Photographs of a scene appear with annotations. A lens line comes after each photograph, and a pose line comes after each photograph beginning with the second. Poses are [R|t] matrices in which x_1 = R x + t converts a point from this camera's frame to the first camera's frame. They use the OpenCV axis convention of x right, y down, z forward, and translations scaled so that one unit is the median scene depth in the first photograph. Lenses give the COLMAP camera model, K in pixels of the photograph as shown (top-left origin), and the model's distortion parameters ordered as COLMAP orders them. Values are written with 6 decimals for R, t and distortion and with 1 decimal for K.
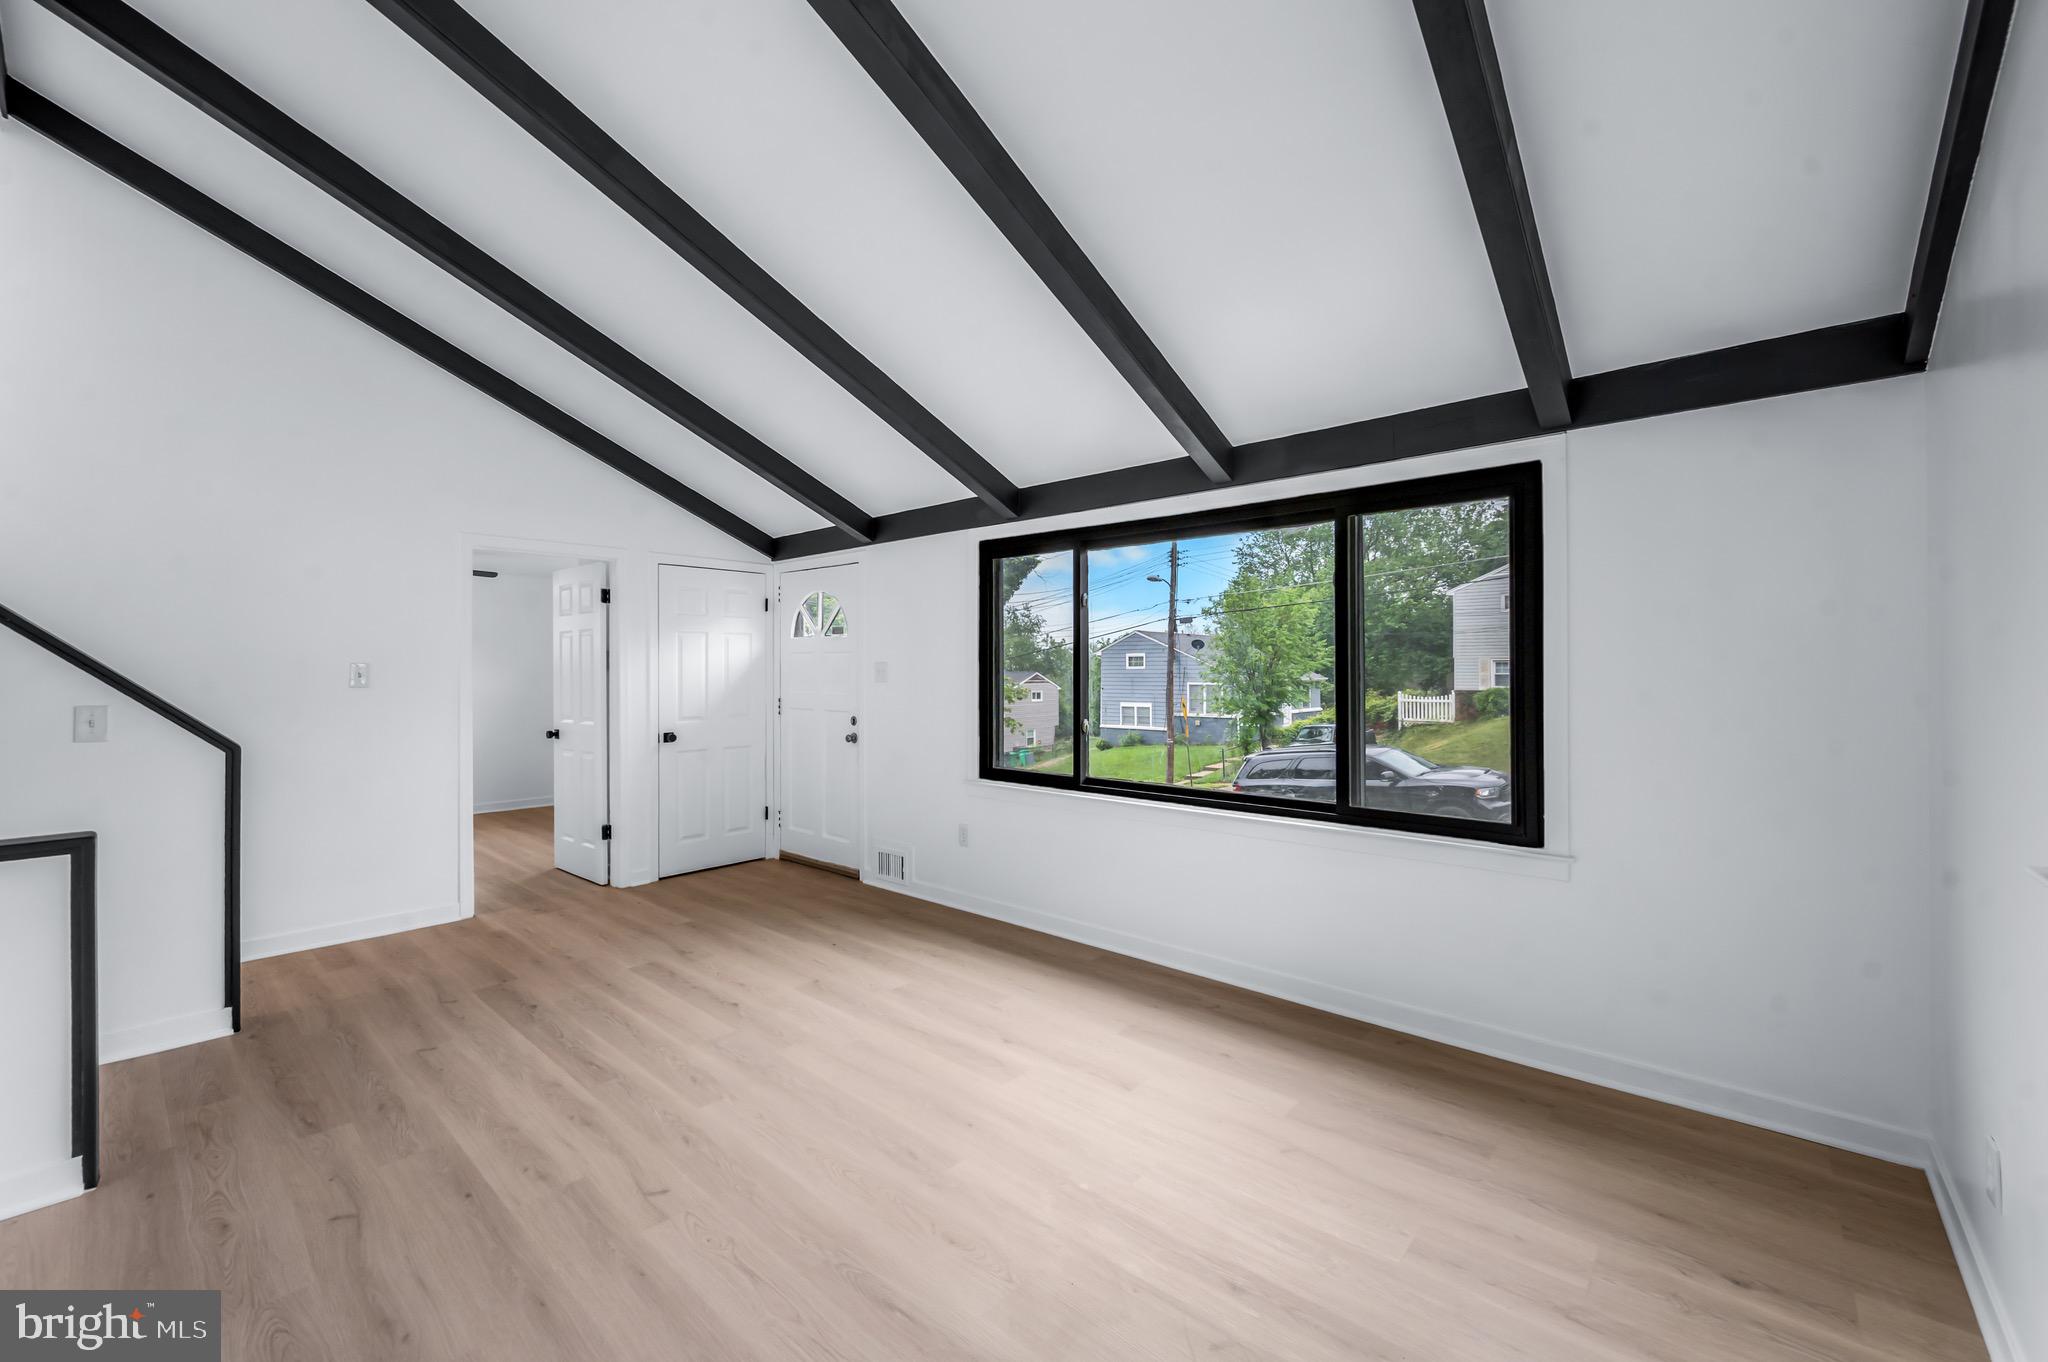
lens RADIAL K [[813.6, 0, 1024.0], [0, 813.6, 681.0], [0, 0, 1]] dist [-0.000049, -0.000136]
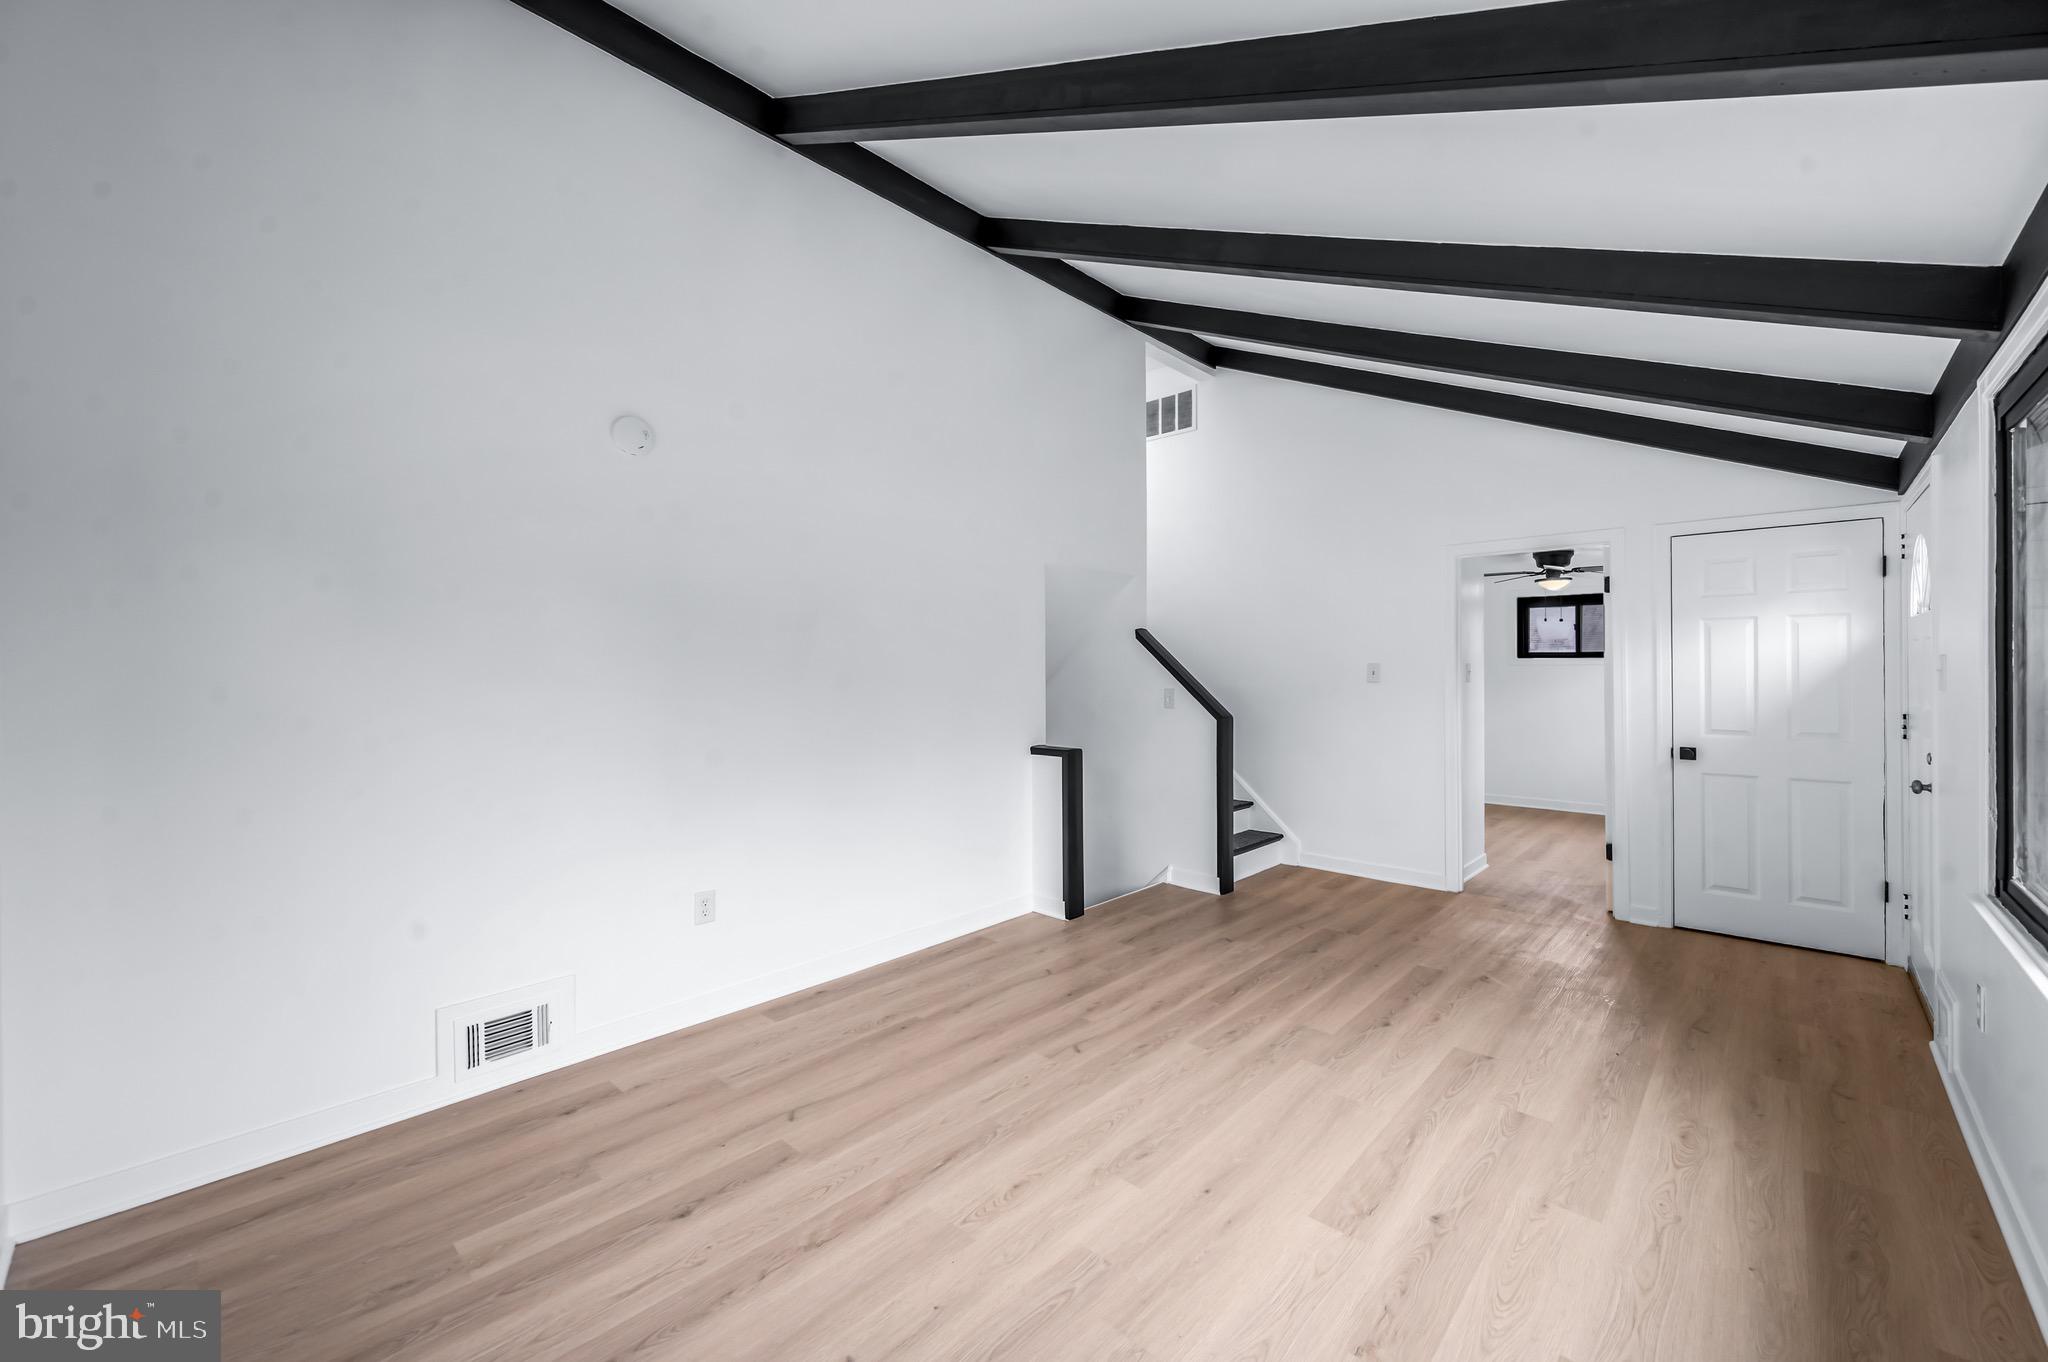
lens RADIAL K [[813.6, 0, 1024.0], [0, 813.6, 681.0], [0, 0, 1]] dist [-0.000049, -0.000136]
pose [[-0.019554, 0.017273, -0.999660, 0.613653], [-0.010628, 0.999791, 0.017484, -0.012876], [0.999752, 0.010967, -0.019366, 0.617960]]
